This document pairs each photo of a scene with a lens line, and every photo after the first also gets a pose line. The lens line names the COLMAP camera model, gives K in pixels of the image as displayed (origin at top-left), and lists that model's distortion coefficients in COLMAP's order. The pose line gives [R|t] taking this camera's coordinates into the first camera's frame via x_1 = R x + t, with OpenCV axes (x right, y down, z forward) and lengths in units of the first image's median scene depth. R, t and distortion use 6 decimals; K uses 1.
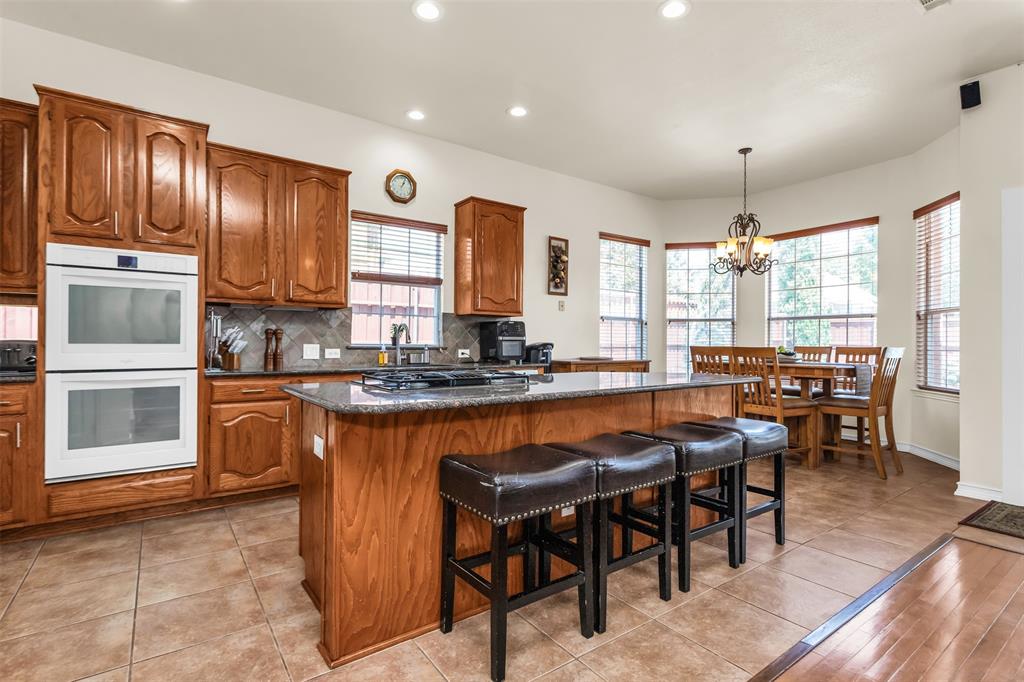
lens RADIAL K [[489.9, 0, 510.8], [0, 489.9, 341.2], [0, 0, 1]] dist [-0.003206, 0.004683]
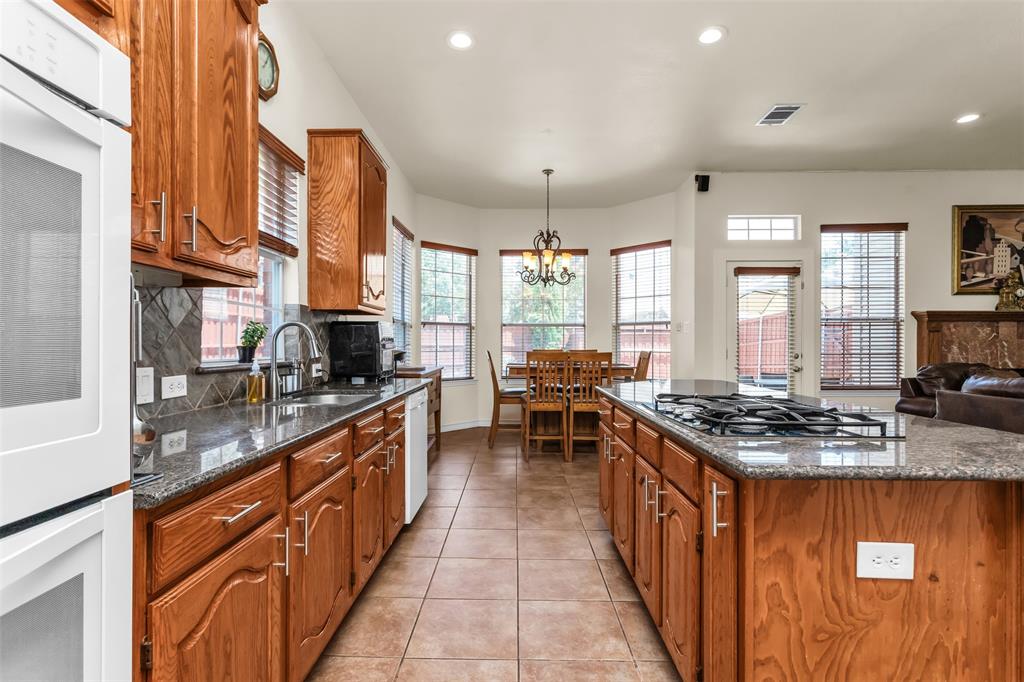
lens RADIAL K [[489.9, 0, 502.4], [0, 489.9, 341.4], [0, 0, 1]] dist [-0.003206, 0.004683]
pose [[0.607978, 0.000812, 0.793953, -0.506721], [-0.004504, 0.999987, 0.002427, -0.016850], [-0.793941, -0.005051, 0.607974, 0.475356]]
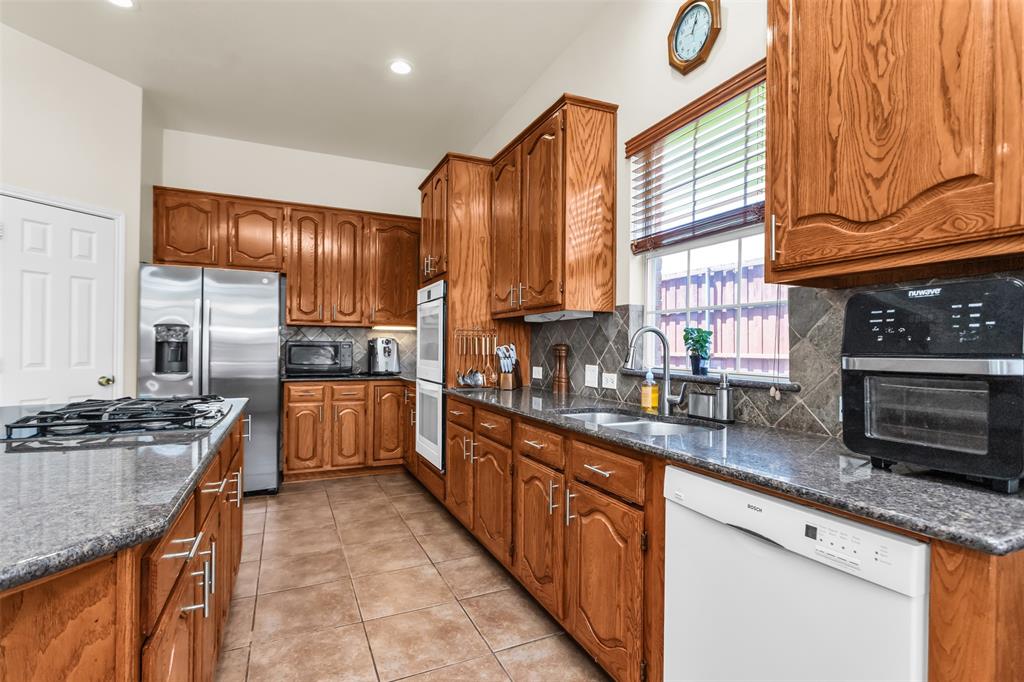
lens RADIAL K [[489.9, 0, 507.7], [0, 489.9, 344.2], [0, 0, 1]] dist [-0.003206, 0.004683]
pose [[-0.196784, -0.014304, -0.980342, 0.272455], [-0.005676, 0.999893, -0.013450, -0.012501], [0.980430, 0.002918, -0.196844, 0.945970]]
